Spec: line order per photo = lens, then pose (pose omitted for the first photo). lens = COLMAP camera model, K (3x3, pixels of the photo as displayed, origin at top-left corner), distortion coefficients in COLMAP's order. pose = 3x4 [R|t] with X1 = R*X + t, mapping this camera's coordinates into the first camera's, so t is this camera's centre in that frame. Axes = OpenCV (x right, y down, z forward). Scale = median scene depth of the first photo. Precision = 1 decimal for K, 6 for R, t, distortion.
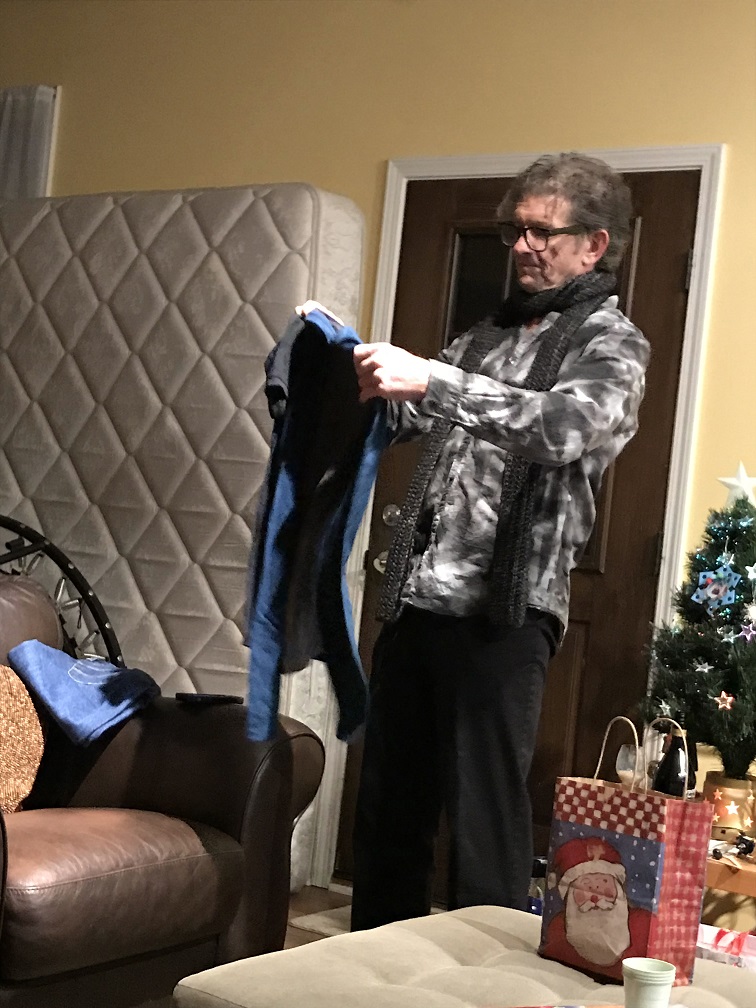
lens RADIAL K [[1637.5, 0, 384.0], [0, 1637.5, 487.5], [0, 0, 1]] dist [0.083259, 0.000000]
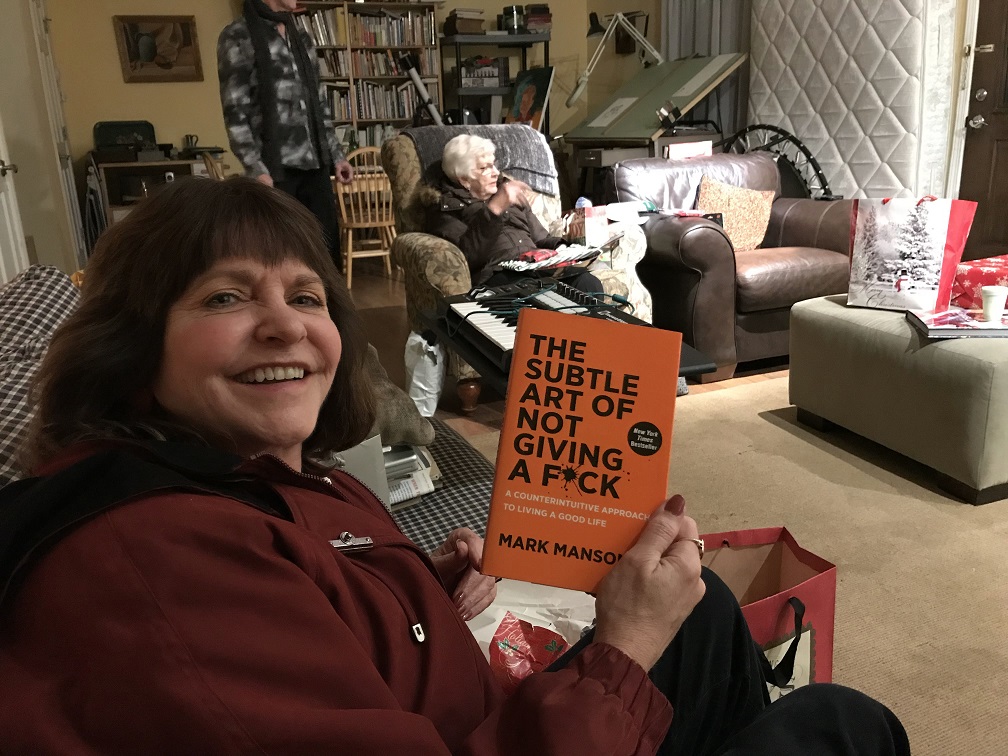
lens RADIAL K [[825.3, 0, 496.6], [0, 825.3, 366.1], [0, 0, 1]] dist [0.008384, 0.000235]
pose [[0.811490, 0.028094, -0.583690, 0.117981], [0.138408, 0.961182, 0.238688, 0.012940], [0.567738, -0.274481, 0.776101, -0.124008]]
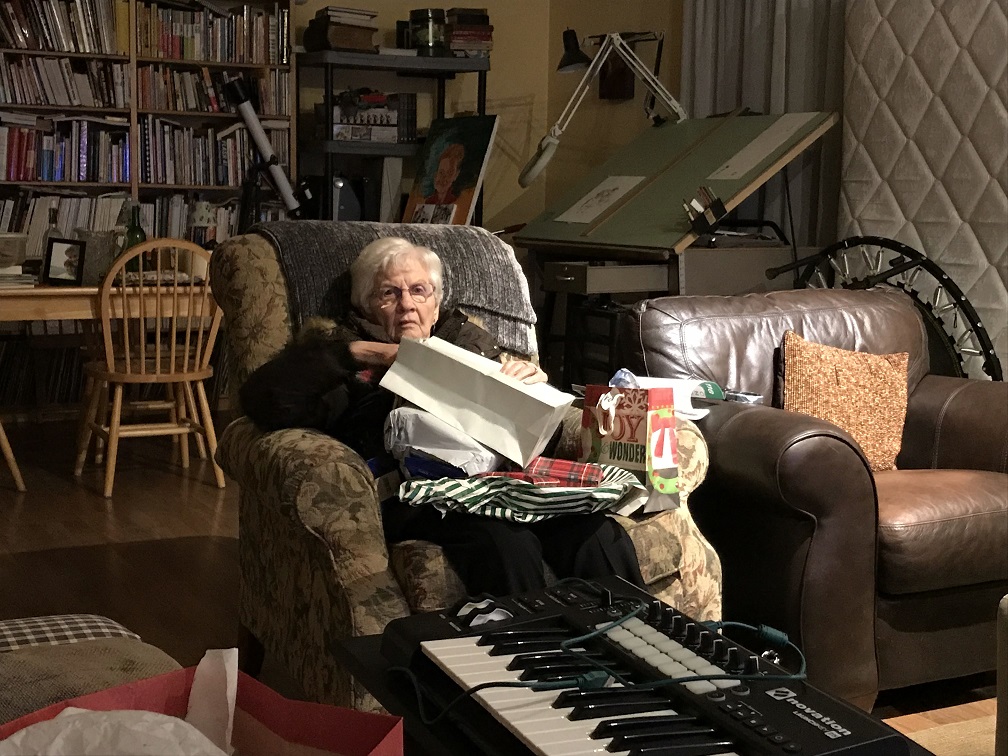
lens RADIAL K [[1451.6, 0, 487.9], [0, 1451.6, 357.4], [0, 0, 1]] dist [0.080358, 0.000000]
pose [[0.864441, -0.036604, -0.501400, 0.053377], [0.088679, 0.992810, 0.080408, -0.008923], [0.494852, -0.113971, 0.861471, -0.089613]]
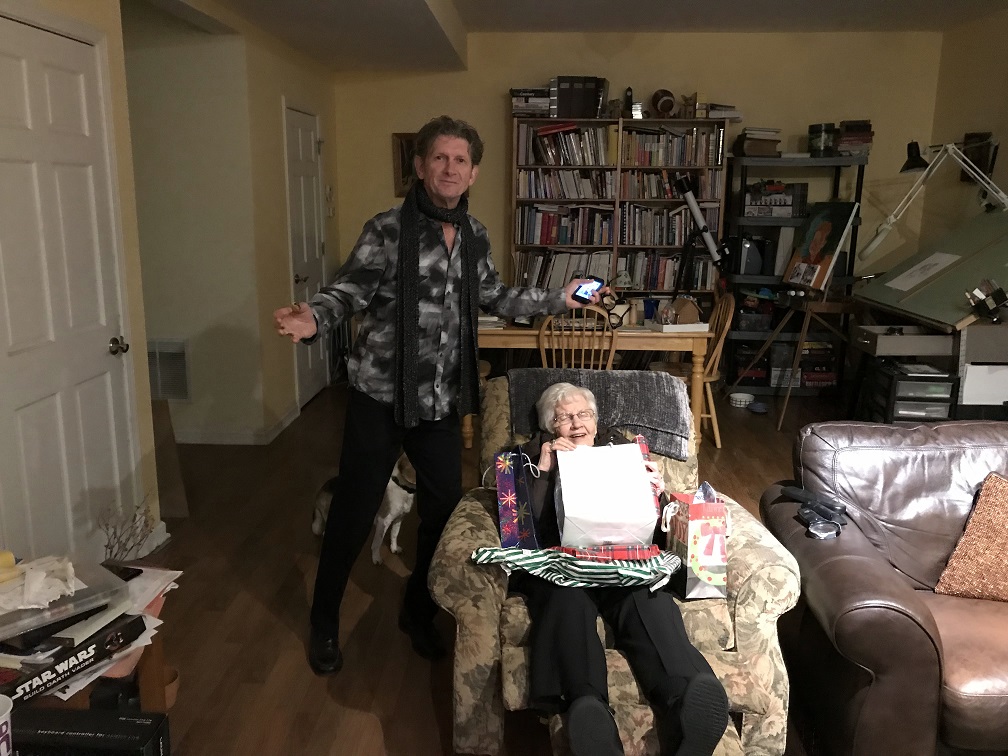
lens RADIAL K [[825.3, 0, 500.0], [0, 825.3, 370.1], [0, 0, 1]] dist [0.008384, 0.000235]
pose [[0.501420, 0.084951, -0.861024, 0.104793], [0.067729, 0.988260, 0.136946, -0.094473], [0.862549, -0.126984, 0.489780, 0.179012]]
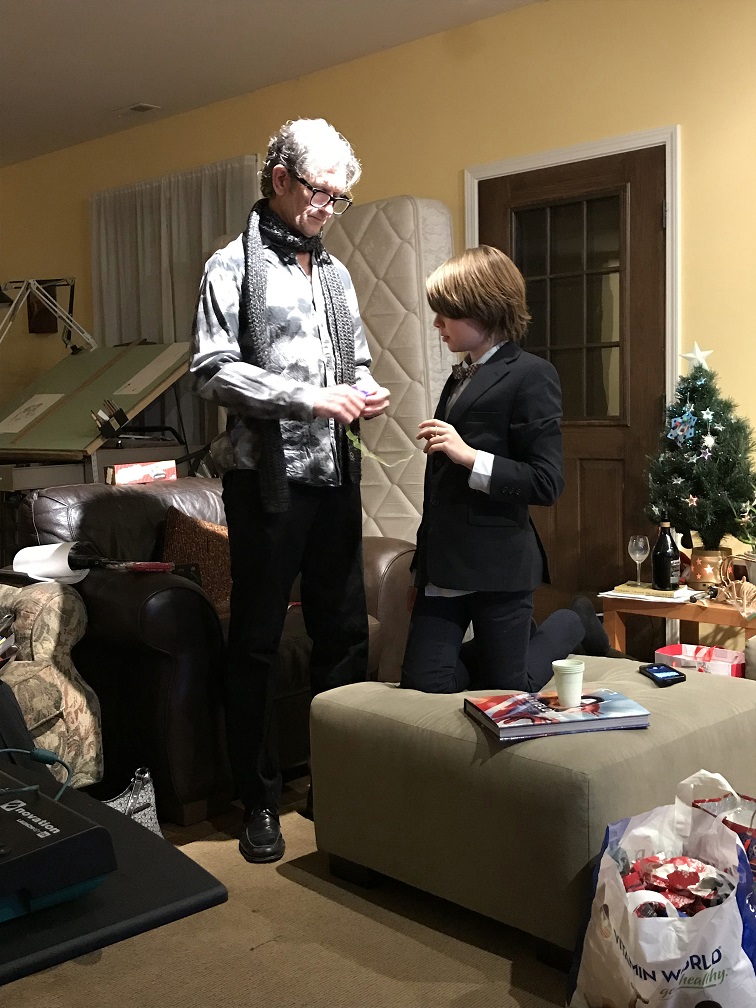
lens RADIAL K [[1134.1, 0, 389.8], [0, 1134.1, 479.8], [0, 0, 1]] dist [0.042390, 0.000000]
pose [[0.978078, -0.113445, -0.174624, 0.089633], [0.126743, 0.989674, 0.066945, 0.003310], [0.165226, -0.087610, 0.982357, -0.059891]]
